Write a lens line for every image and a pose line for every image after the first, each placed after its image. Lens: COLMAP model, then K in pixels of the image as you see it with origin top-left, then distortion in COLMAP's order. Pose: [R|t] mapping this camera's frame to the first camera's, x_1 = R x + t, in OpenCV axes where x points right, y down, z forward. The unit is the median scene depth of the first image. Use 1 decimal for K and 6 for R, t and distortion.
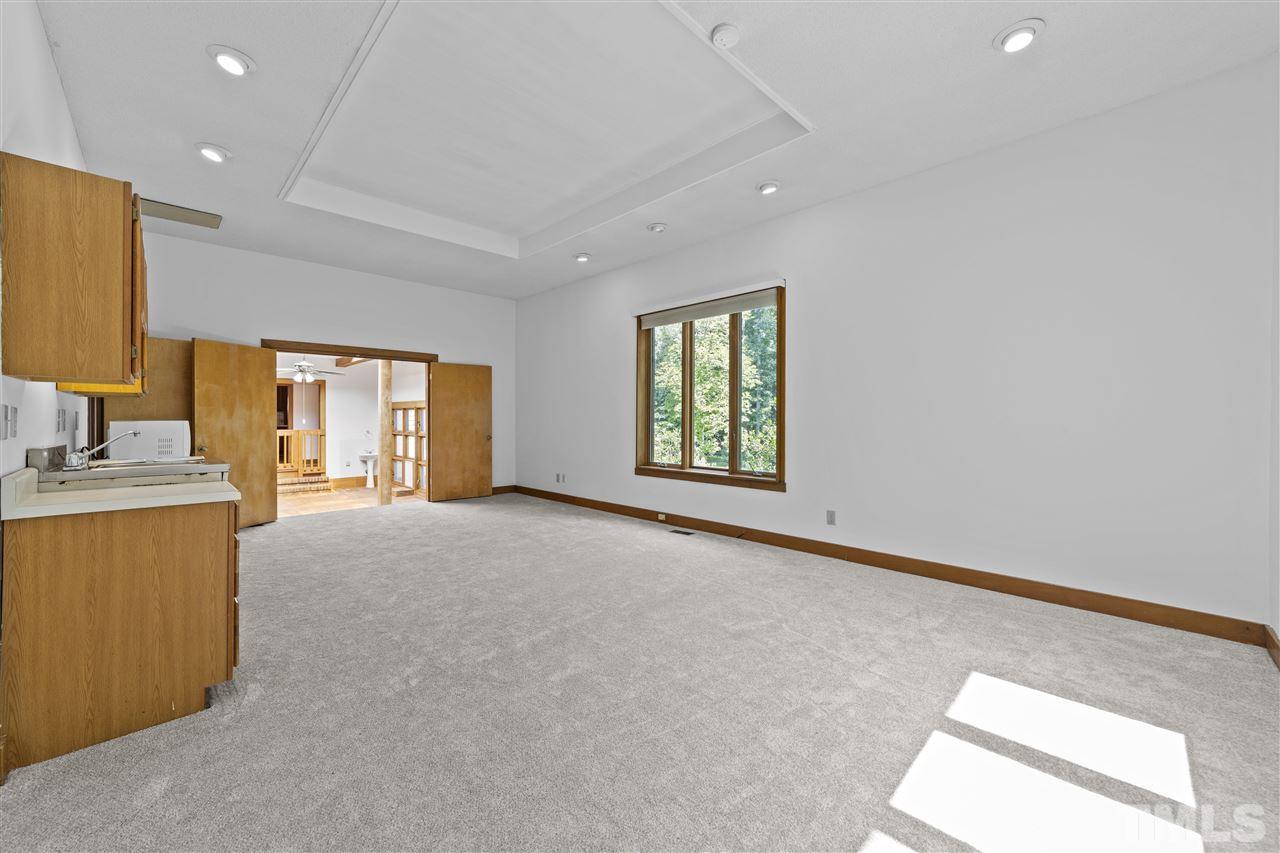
lens RADIAL K [[494.5, 0, 647.9], [0, 494.5, 421.5], [0, 0, 1]] dist [-0.013750, 0.001108]
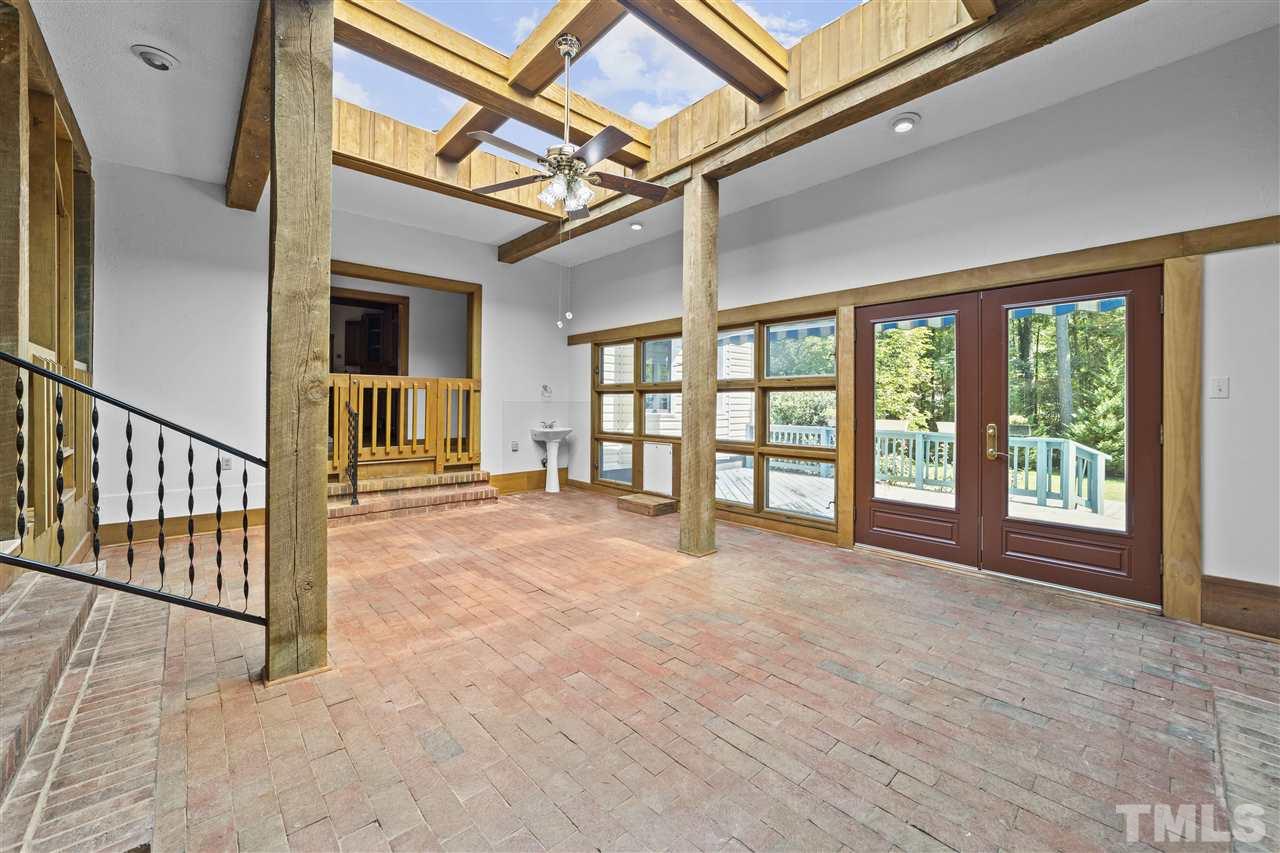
lens RADIAL K [[494.5, 0, 657.6], [0, 494.5, 405.3], [0, 0, 1]] dist [-0.013750, 0.001108]
pose [[0.999410, 0.003016, -0.034203, -0.456524], [-0.003187, 0.999983, -0.004926, 0.045204], [0.034188, 0.005032, 0.999403, 0.492707]]
